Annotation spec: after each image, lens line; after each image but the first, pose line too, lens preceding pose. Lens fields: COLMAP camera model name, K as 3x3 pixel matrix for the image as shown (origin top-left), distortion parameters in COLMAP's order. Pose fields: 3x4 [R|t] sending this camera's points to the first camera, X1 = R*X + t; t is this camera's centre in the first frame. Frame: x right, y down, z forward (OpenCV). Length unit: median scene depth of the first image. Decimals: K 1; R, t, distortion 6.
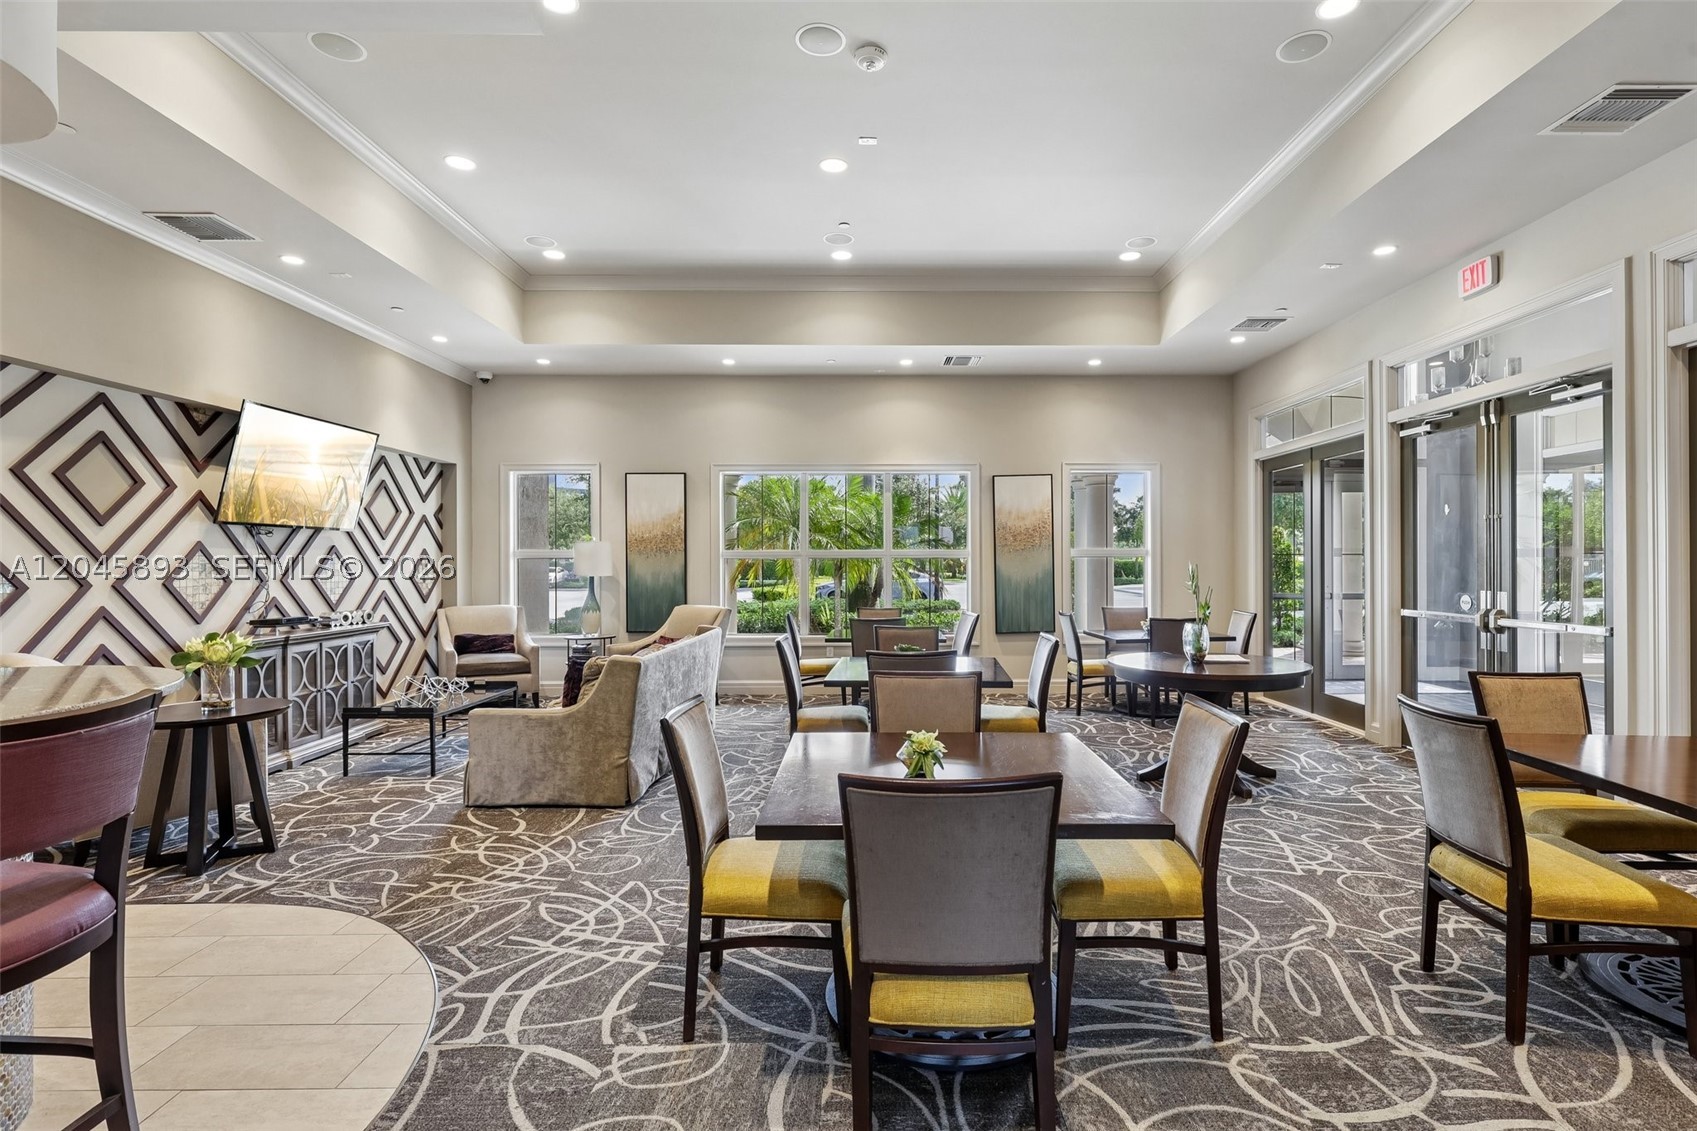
lens RADIAL K [[815.8, 0, 871.9], [0, 815.8, 559.7], [0, 0, 1]] dist [0.001298, 0.001763]
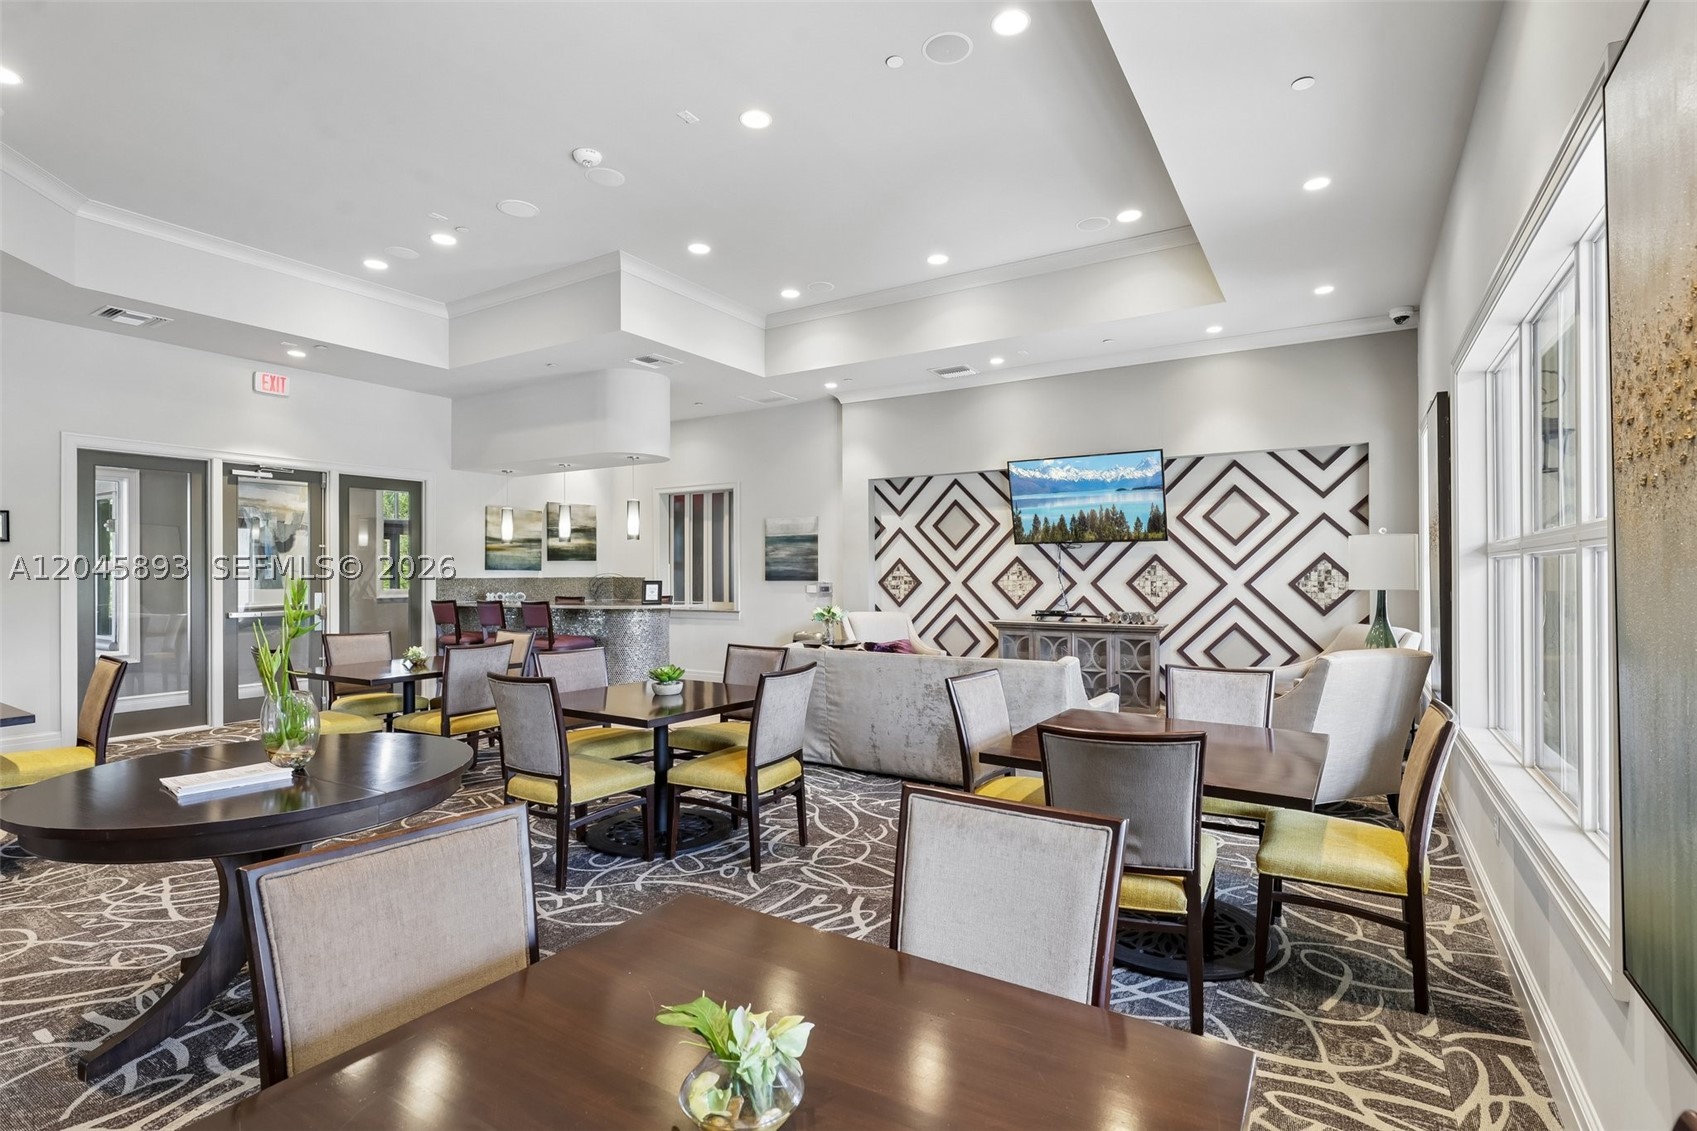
lens RADIAL K [[815.8, 0, 847.3], [0, 815.8, 566.4], [0, 0, 1]] dist [0.001298, 0.001763]
pose [[-0.527035, 0.003740, -0.849836, 0.623868], [0.009943, 0.999949, -0.001765, -0.003515], [0.849786, -0.009380, -0.527045, 1.440047]]
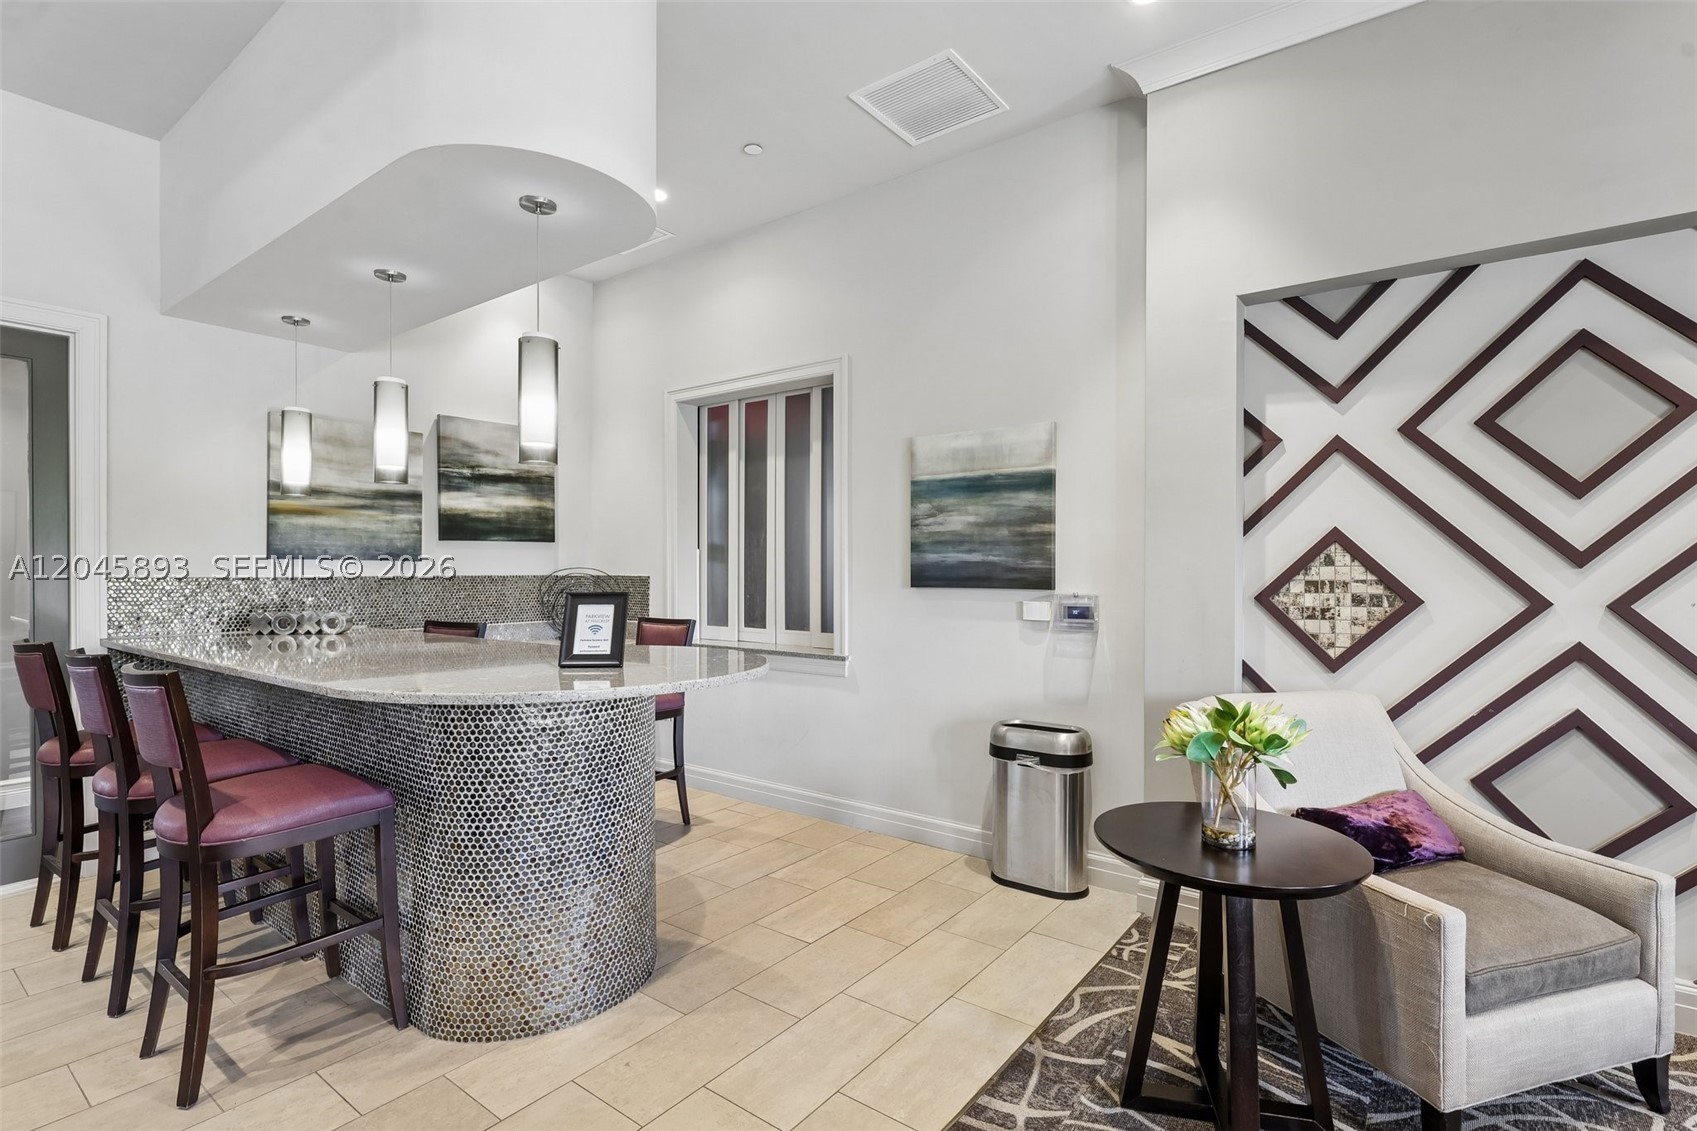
lens RADIAL K [[815.8, 0, 850.3], [0, 815.8, 571.2], [0, 0, 1]] dist [0.001298, 0.001763]
pose [[-0.601457, 0.010195, -0.798840, -0.156280], [0.004766, 0.999947, 0.009174, 0.000927], [0.798891, 0.001711, -0.601474, 0.763627]]
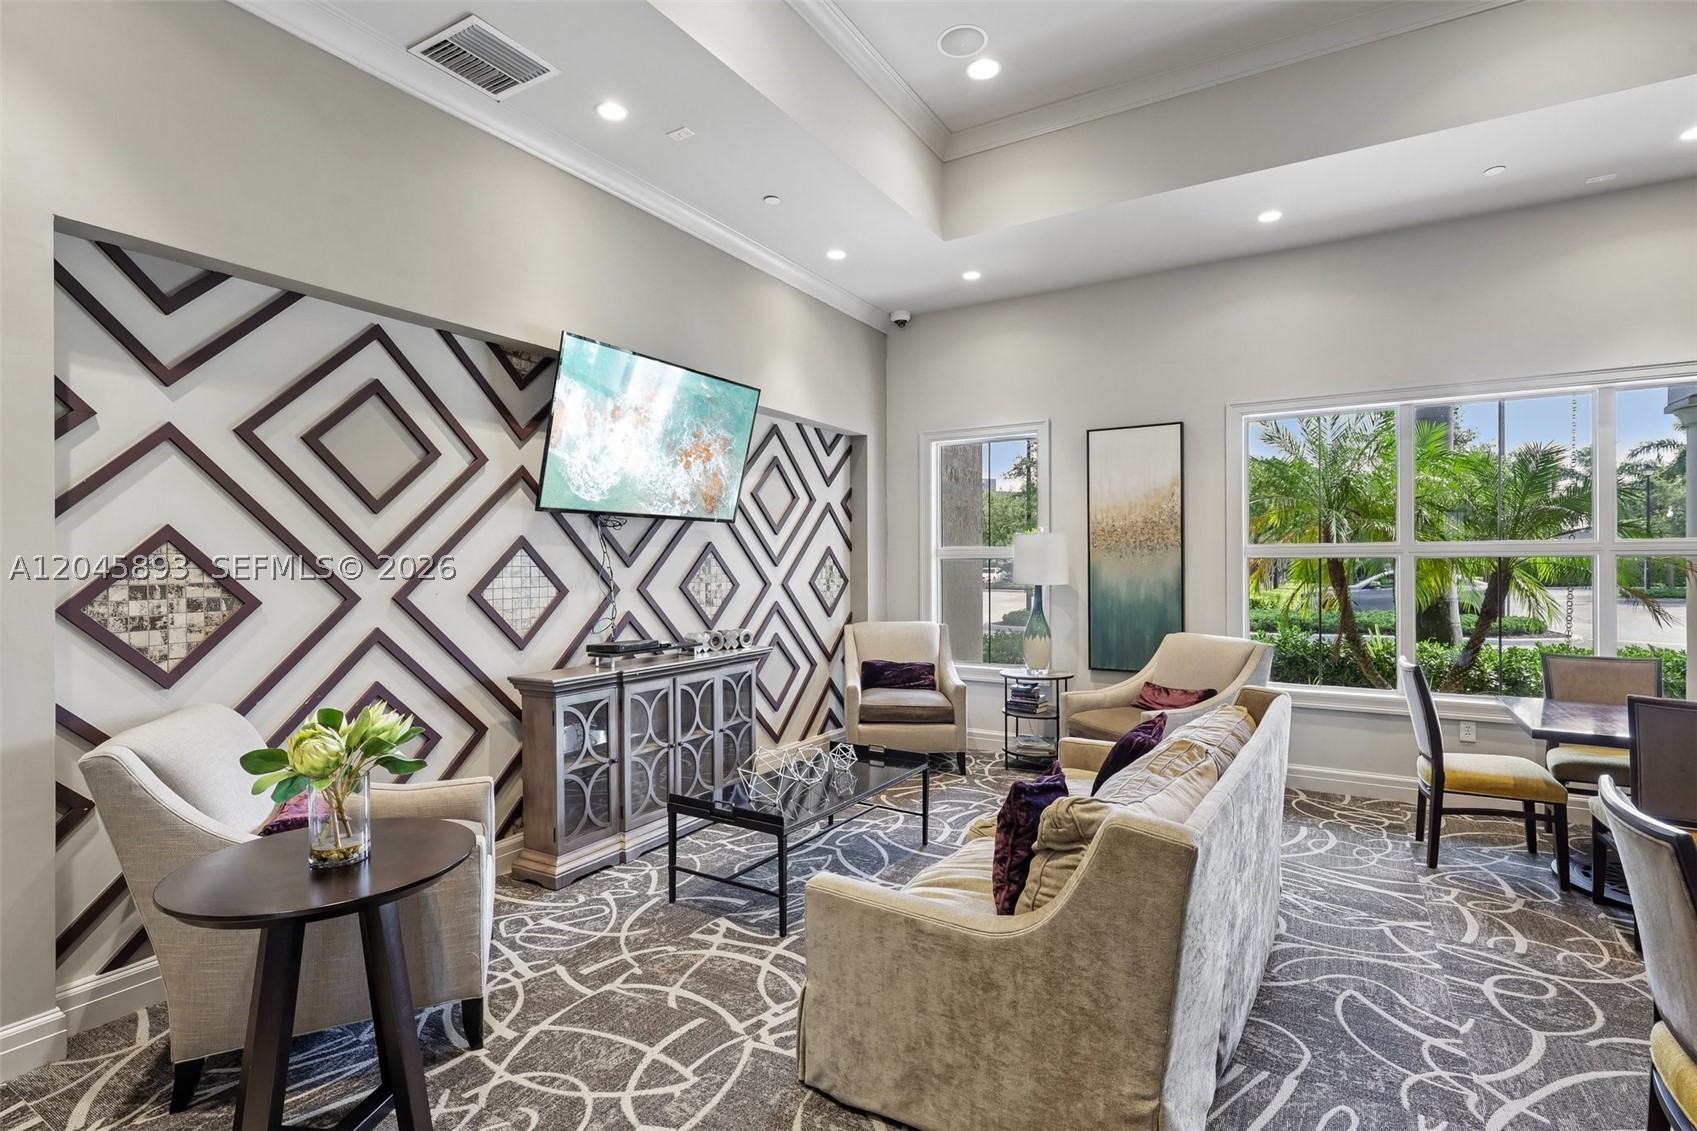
lens RADIAL K [[815.8, 0, 861.2], [0, 815.8, 565.1], [0, 0, 1]] dist [0.001298, 0.001763]
pose [[0.861474, 0.001686, -0.507798, -0.182863], [0.001189, 0.999985, 0.005338, -0.000074], [0.507800, -0.005203, 0.861460, 0.493554]]
